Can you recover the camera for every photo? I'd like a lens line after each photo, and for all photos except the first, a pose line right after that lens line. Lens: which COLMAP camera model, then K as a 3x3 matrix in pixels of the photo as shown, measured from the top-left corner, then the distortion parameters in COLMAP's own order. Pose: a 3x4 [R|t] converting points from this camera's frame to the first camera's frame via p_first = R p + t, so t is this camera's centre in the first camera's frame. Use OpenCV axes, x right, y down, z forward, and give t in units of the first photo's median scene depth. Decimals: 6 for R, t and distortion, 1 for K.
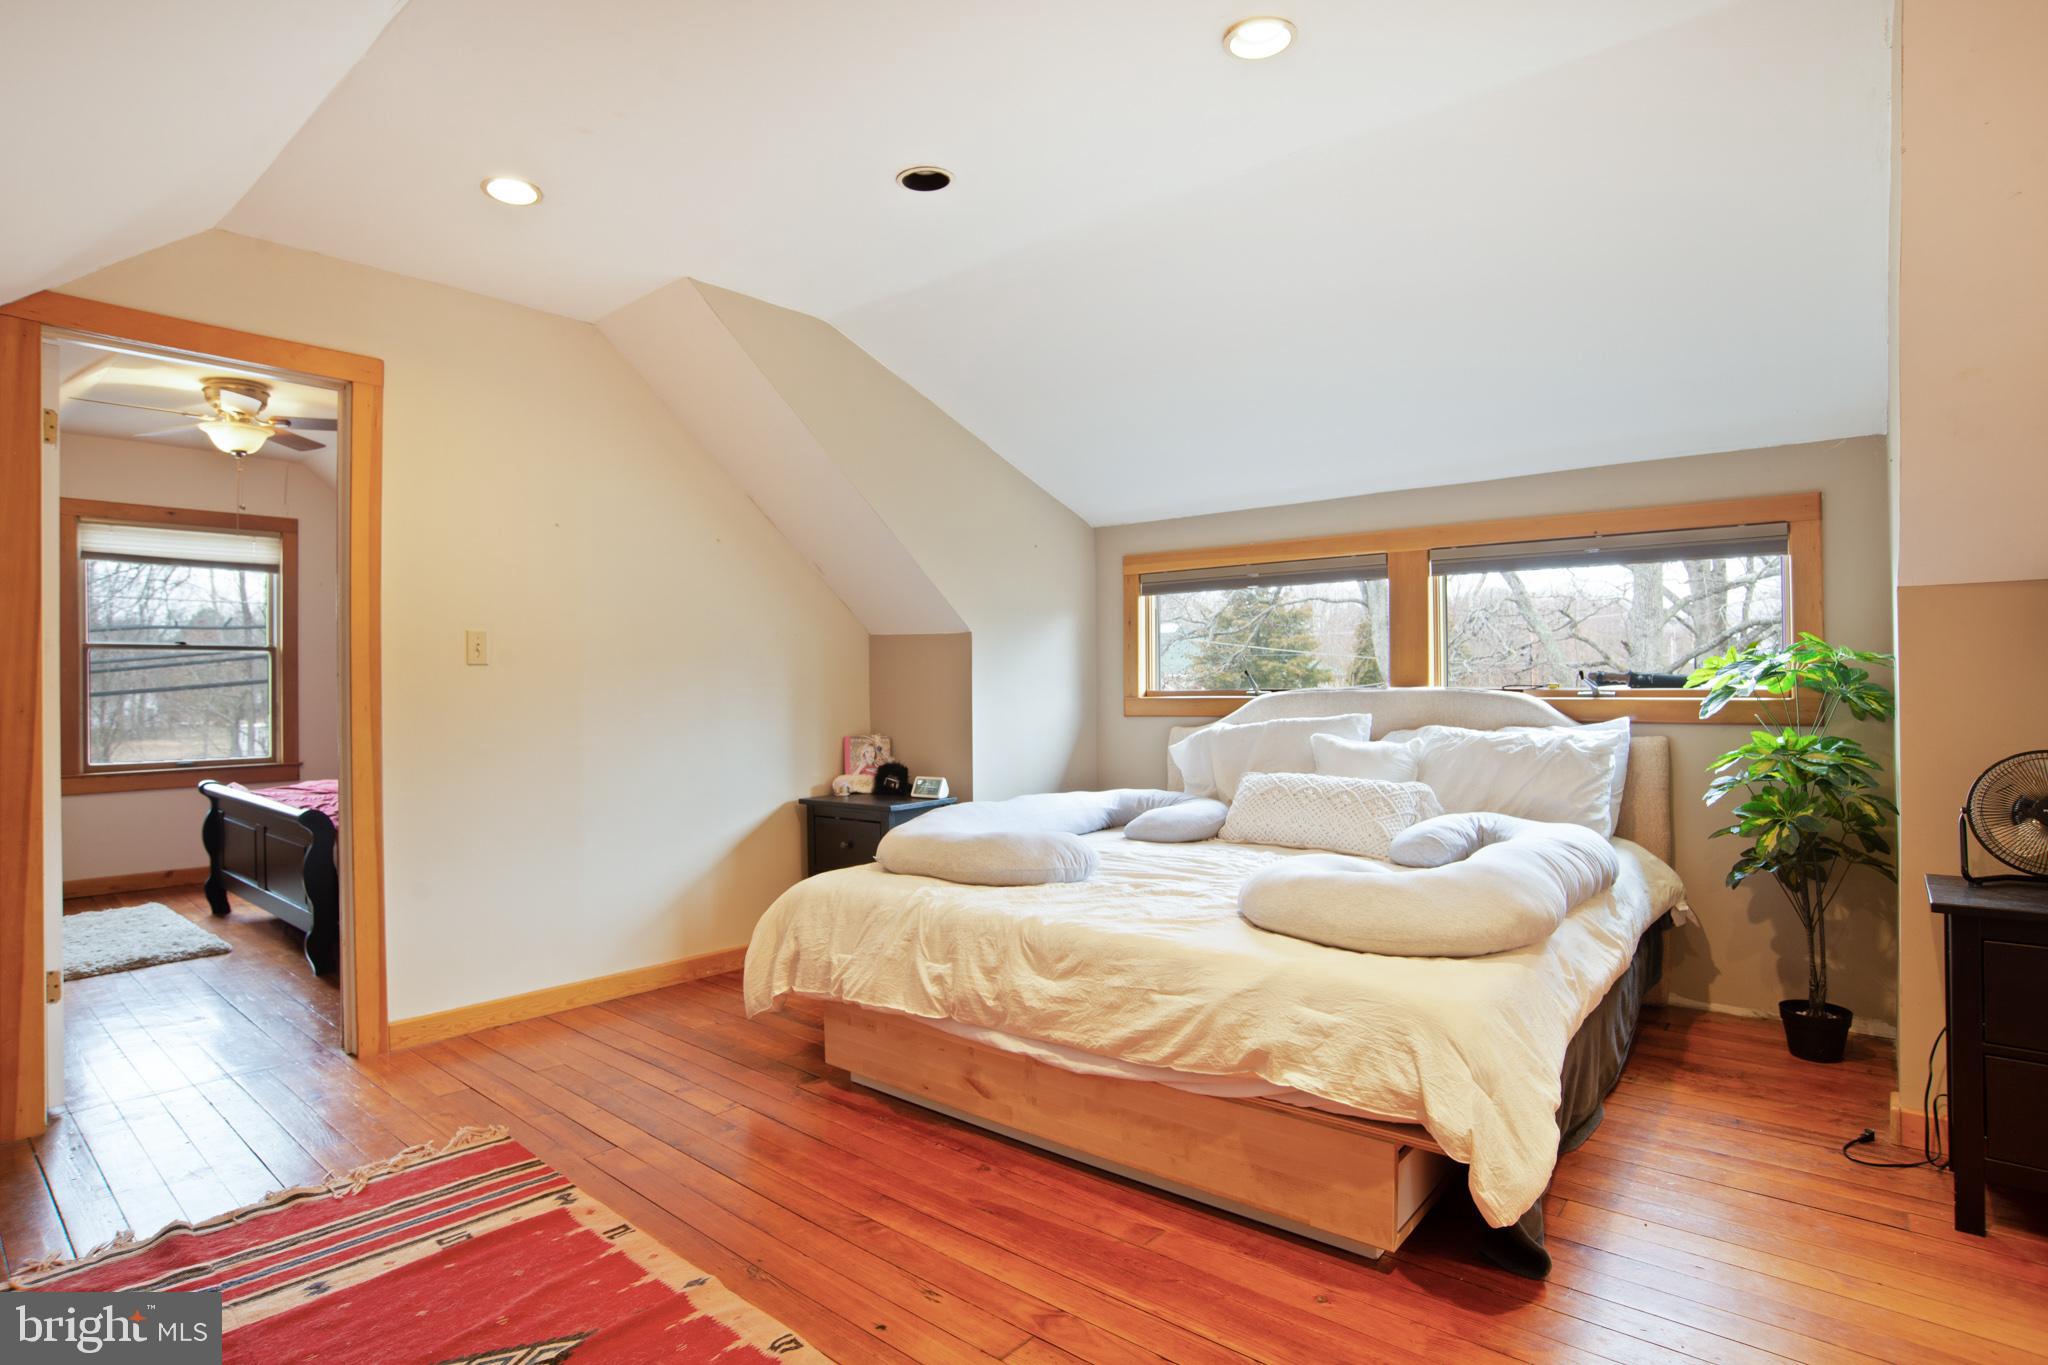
lens RADIAL K [[1074.7, 0, 1031.5], [0, 1074.7, 687.2], [0, 0, 1]] dist [-0.042921, 0.008746]
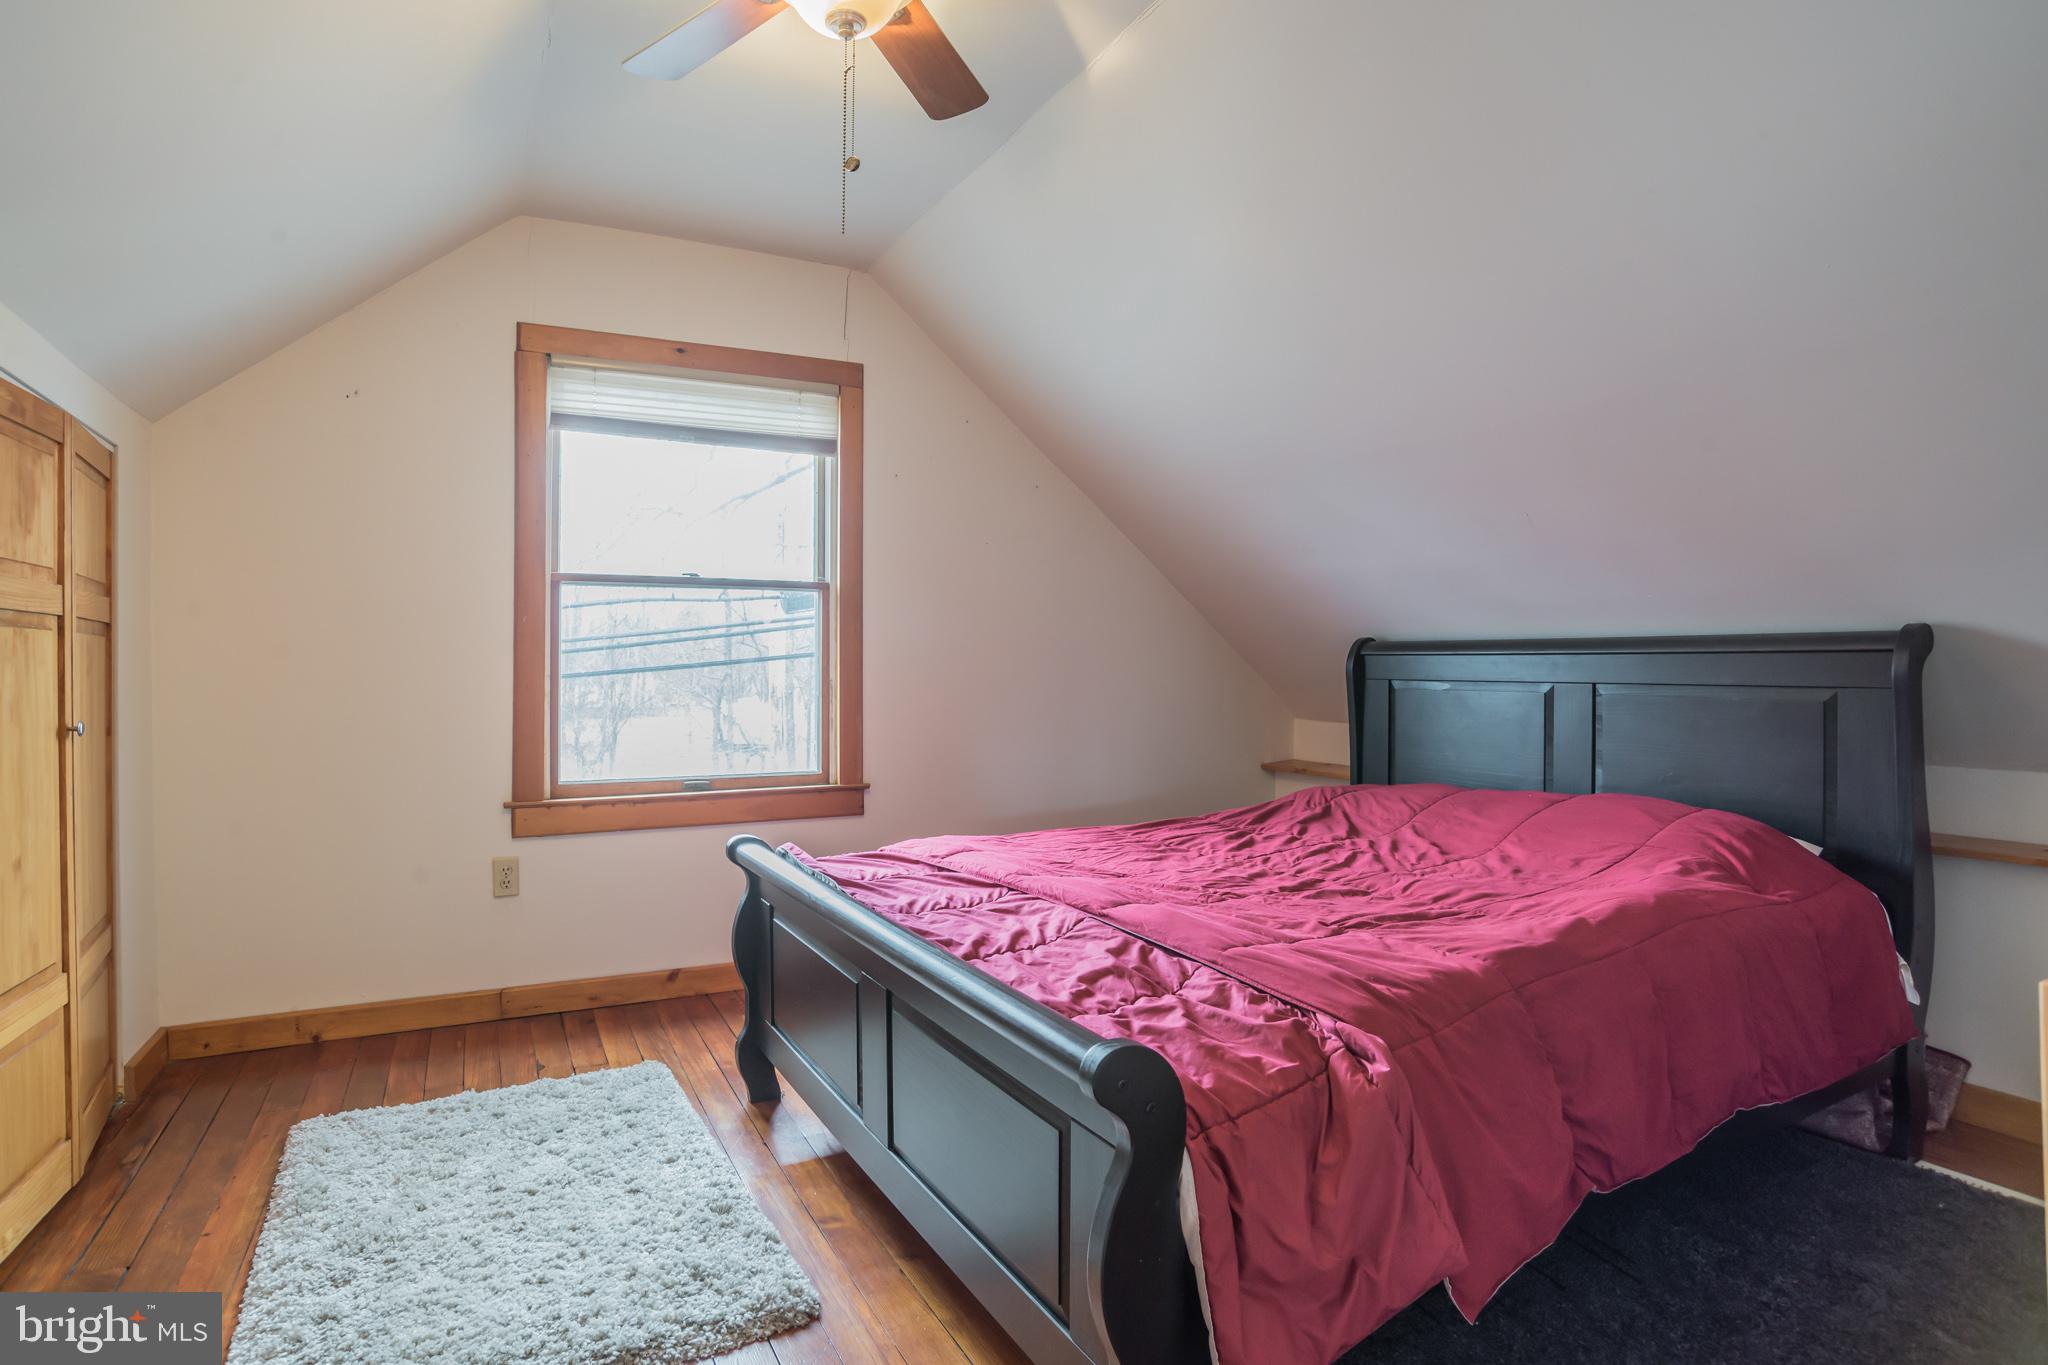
lens RADIAL K [[1074.7, 0, 1018.7], [0, 1074.7, 671.2], [0, 0, 1]] dist [-0.042921, 0.008746]
pose [[0.935975, 0.017358, -0.351639, -0.412314], [-0.011873, 0.999772, 0.017749, -0.001537], [0.351867, -0.012437, 0.935967, 0.484596]]
